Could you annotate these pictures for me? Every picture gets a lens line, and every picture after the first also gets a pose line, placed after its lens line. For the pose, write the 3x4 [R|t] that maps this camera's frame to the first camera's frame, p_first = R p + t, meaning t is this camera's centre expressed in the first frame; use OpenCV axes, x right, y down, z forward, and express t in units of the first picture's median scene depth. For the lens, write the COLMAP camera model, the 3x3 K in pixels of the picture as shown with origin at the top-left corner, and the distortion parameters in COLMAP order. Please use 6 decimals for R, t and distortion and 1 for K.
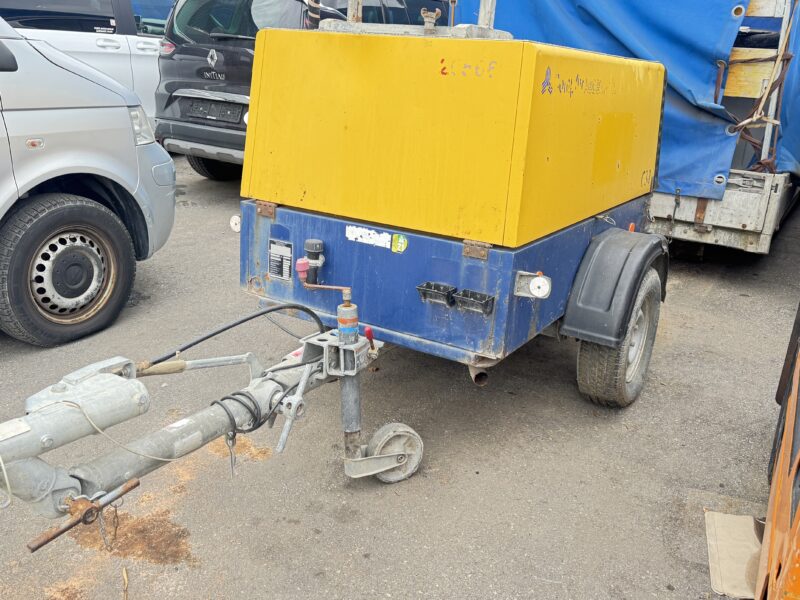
lens RADIAL K [[751.9, 0, 400.0], [0, 751.9, 300.0], [0, 0, 1]] dist [0.133023, -0.281570]
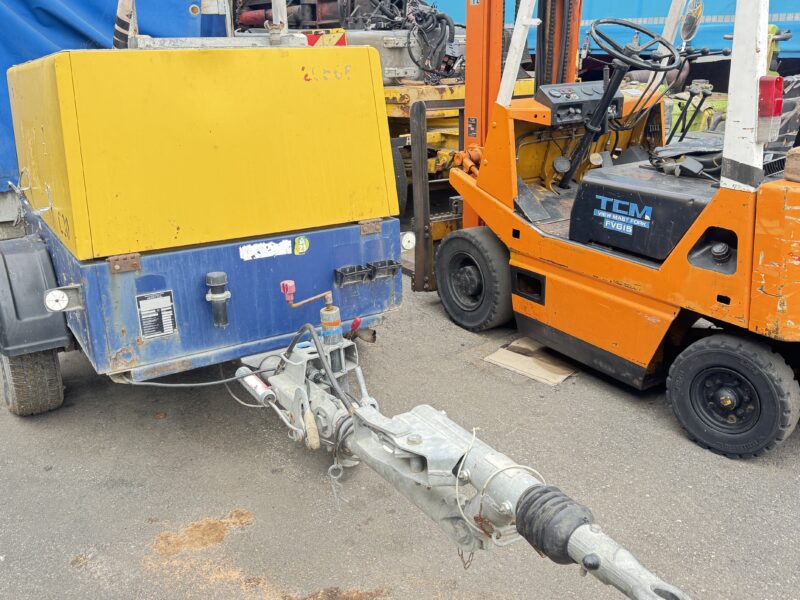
lens RADIAL K [[751.9, 0, 400.0], [0, 751.9, 300.0], [0, 0, 1]] dist [0.133023, -0.281570]
pose [[0.454044, -0.337240, 0.824690, -0.809330], [0.321500, 0.925253, 0.201357, -0.167786], [-0.830952, 0.173713, 0.528528, 0.339545]]
